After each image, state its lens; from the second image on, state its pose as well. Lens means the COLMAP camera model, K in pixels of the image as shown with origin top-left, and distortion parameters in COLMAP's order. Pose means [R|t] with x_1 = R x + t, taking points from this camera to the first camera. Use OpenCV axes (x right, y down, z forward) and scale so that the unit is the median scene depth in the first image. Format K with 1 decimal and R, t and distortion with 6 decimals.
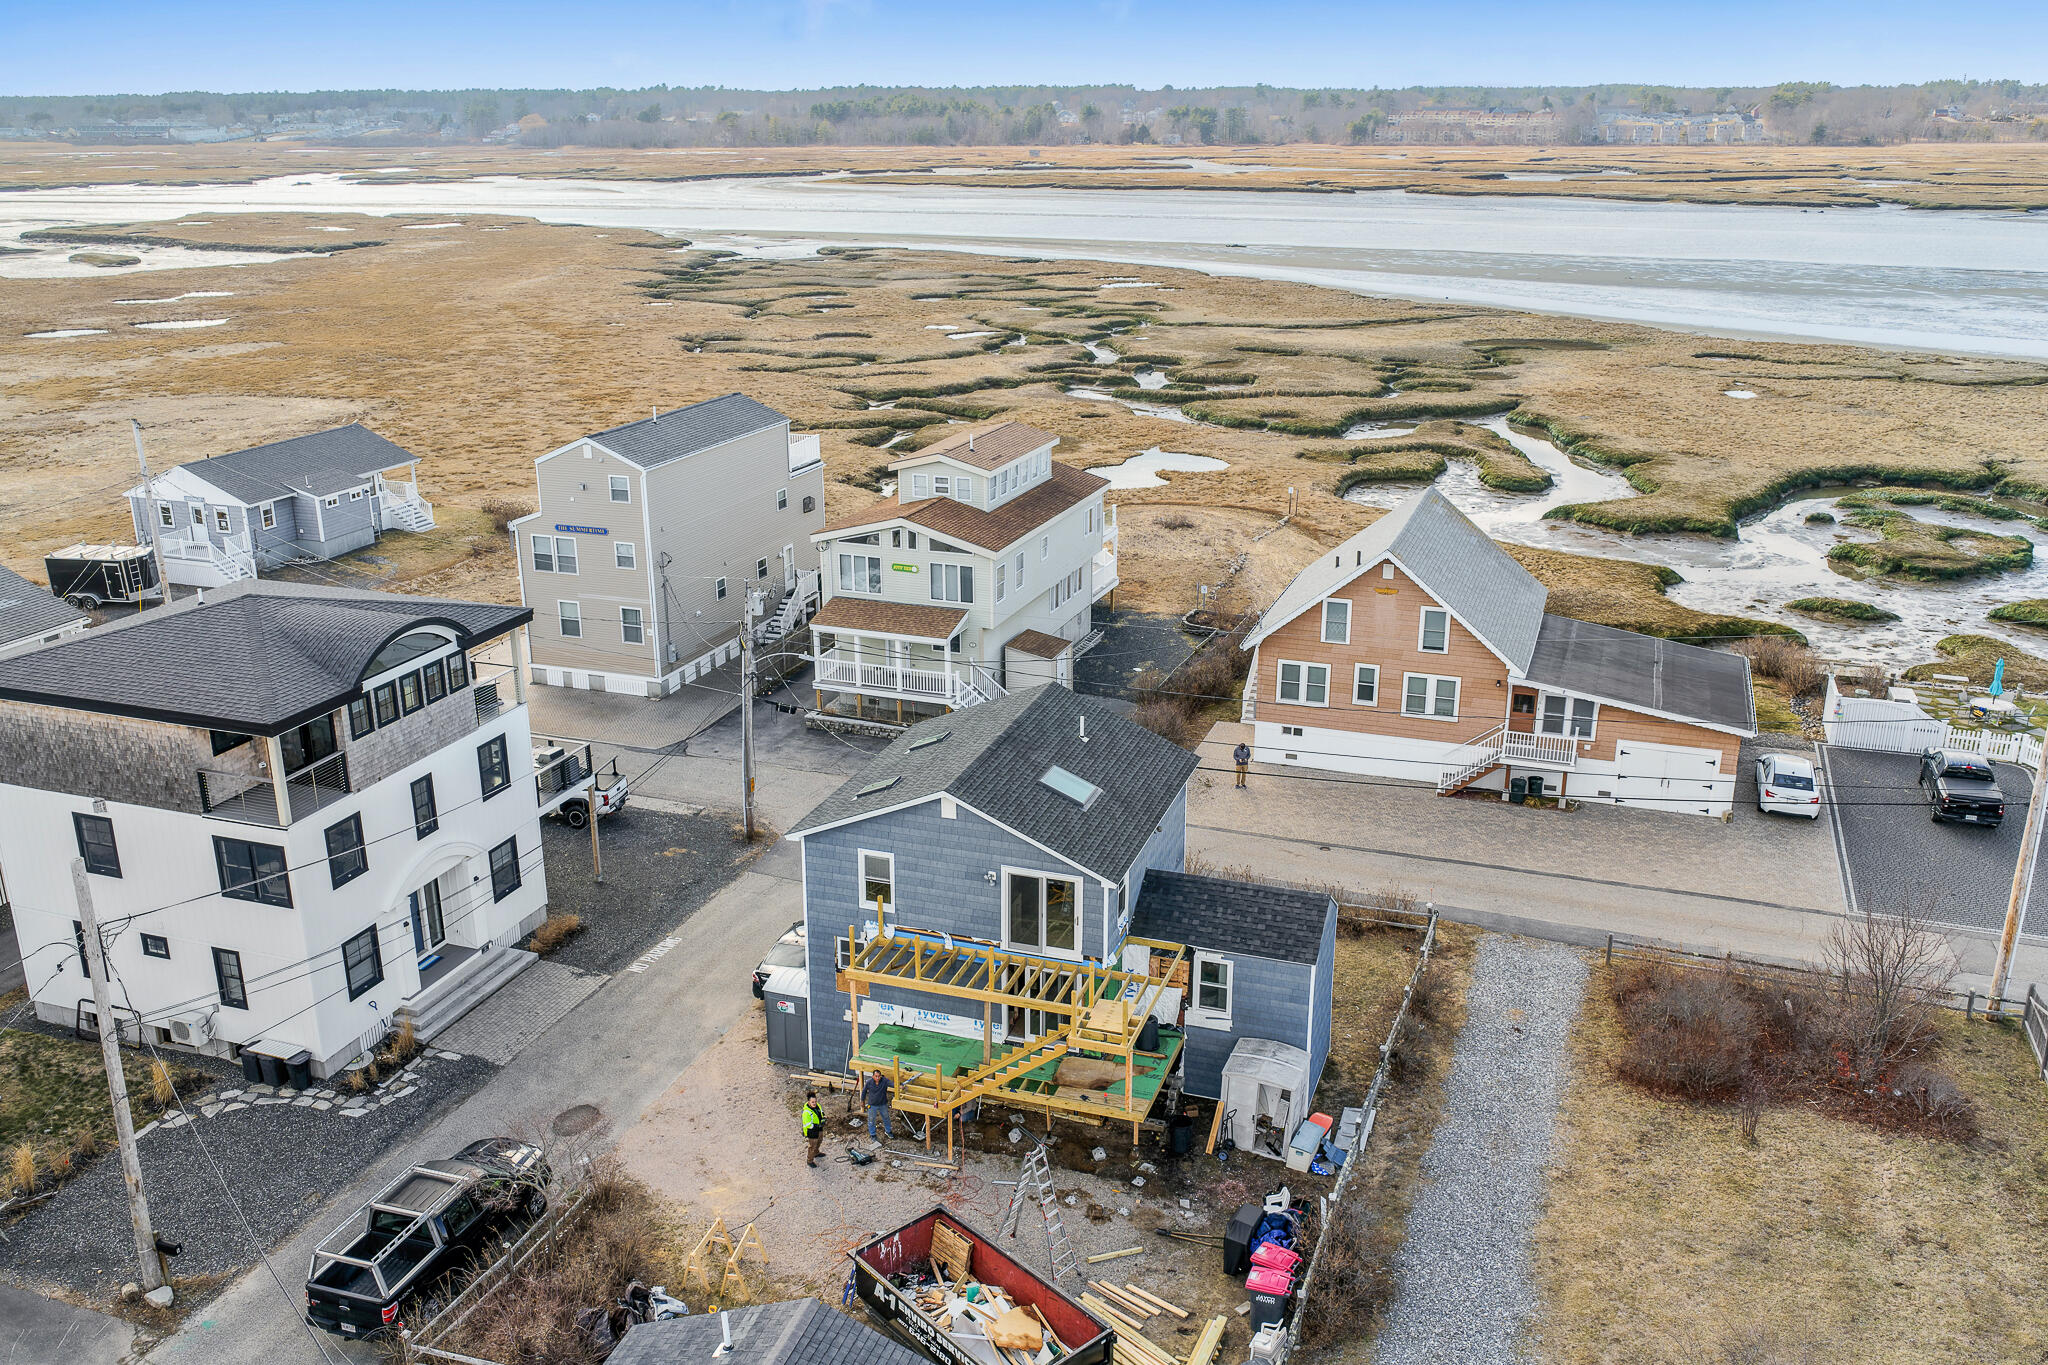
lens RADIAL K [[1704.5, 0, 1021.7], [0, 1704.5, 675.6], [0, 0, 1]] dist [-0.018071, 0.043208]
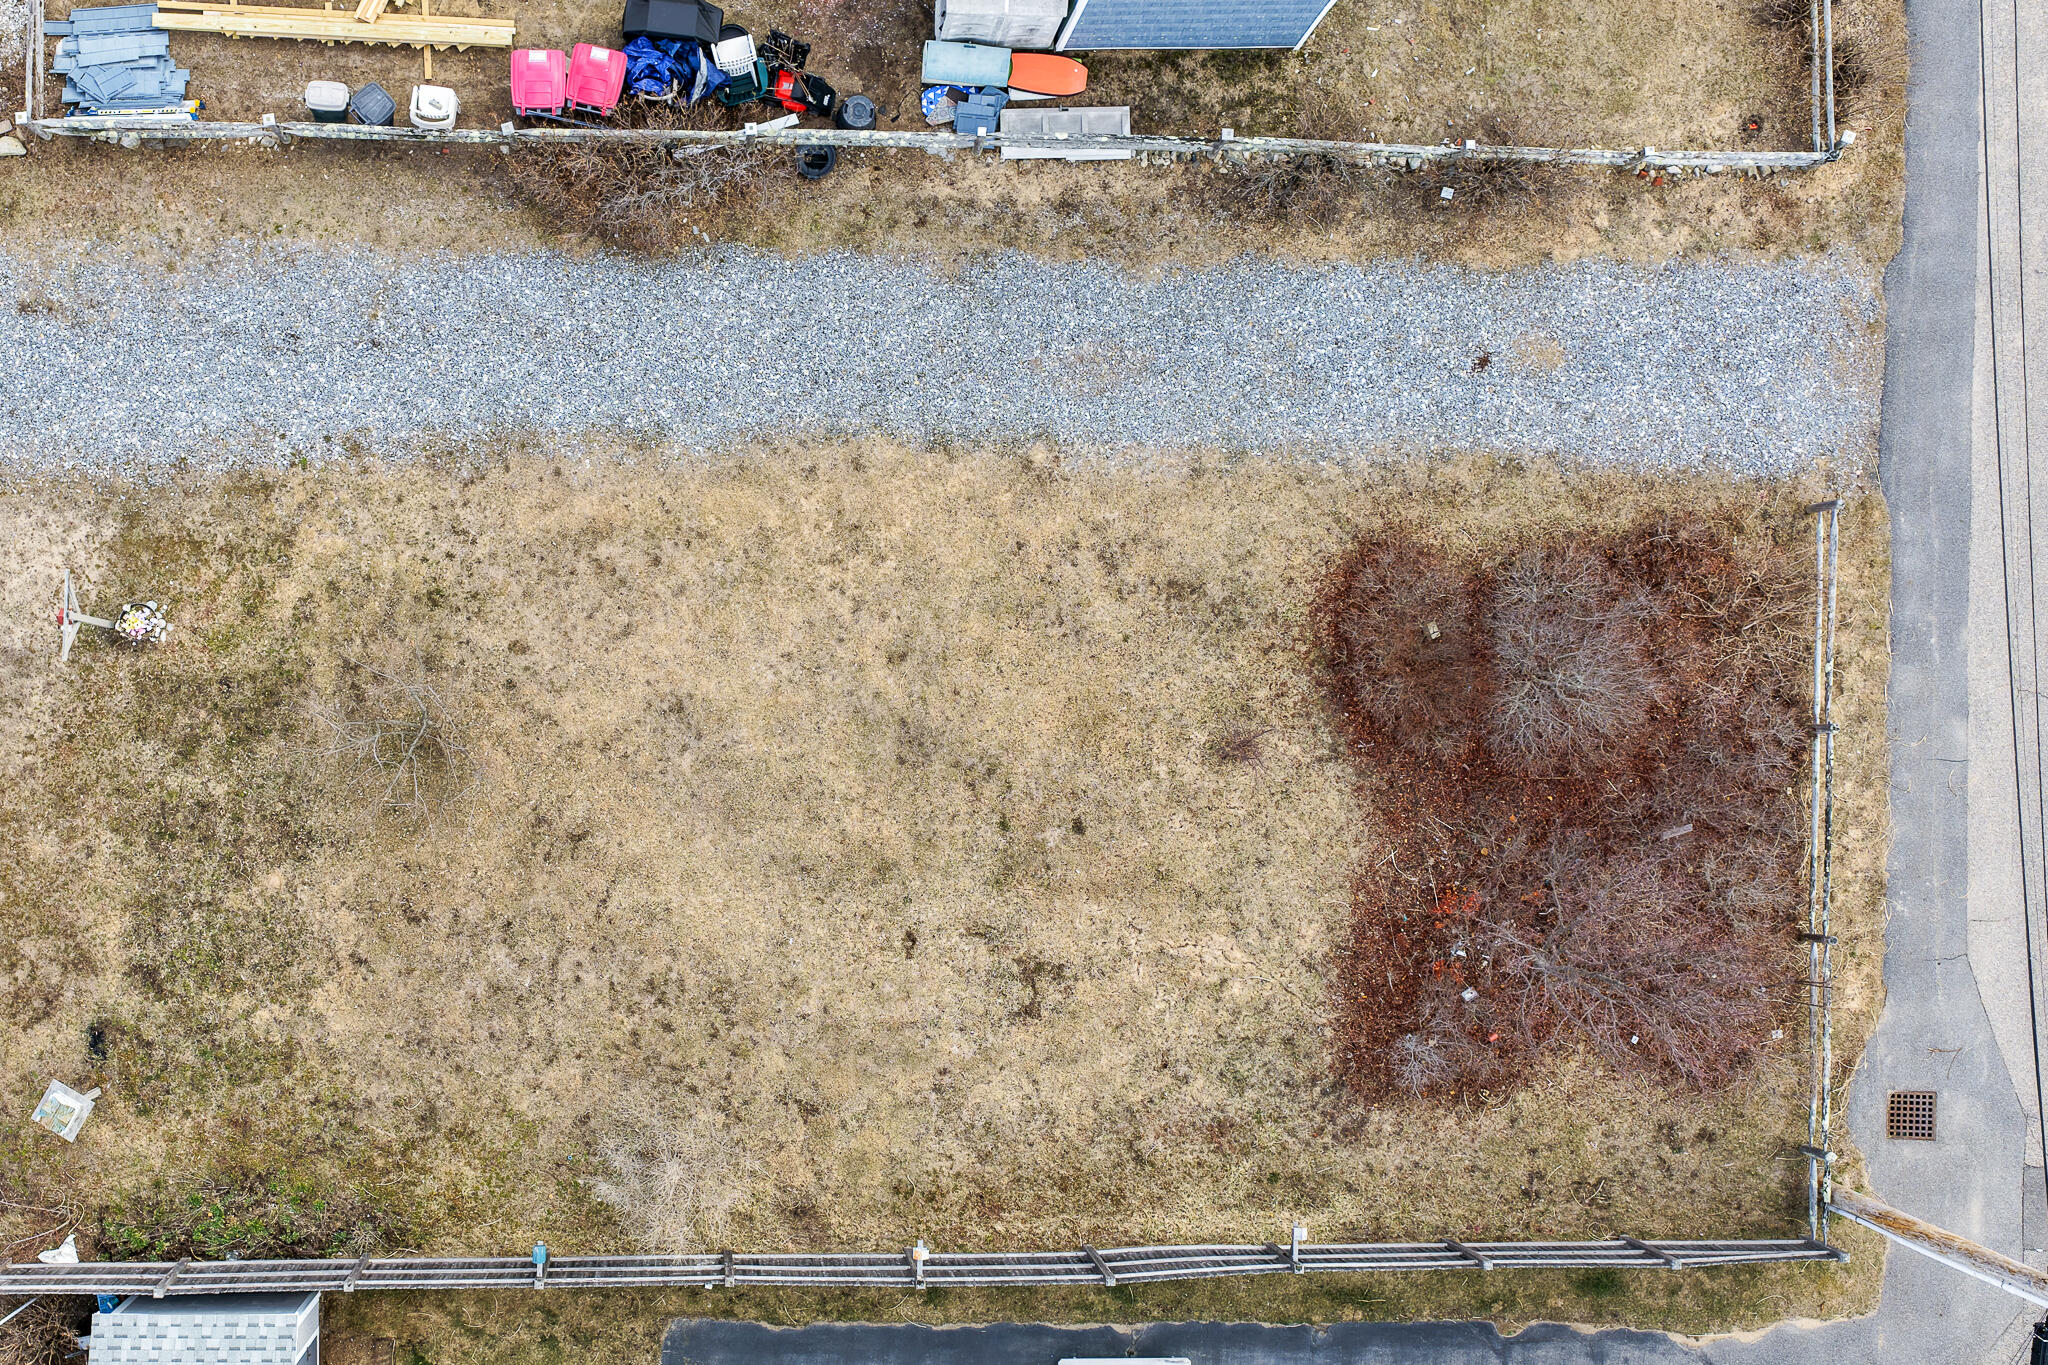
lens RADIAL K [[1704.5, 0, 1023.9], [0, 1704.5, 681.1], [0, 0, 1]] dist [-0.018071, 0.043208]
pose [[0.343622, 0.939024, 0.012539, 0.251232], [-0.290137, 0.093453, 0.952411, -0.193274], [0.893165, -0.330908, 0.304559, 0.512576]]
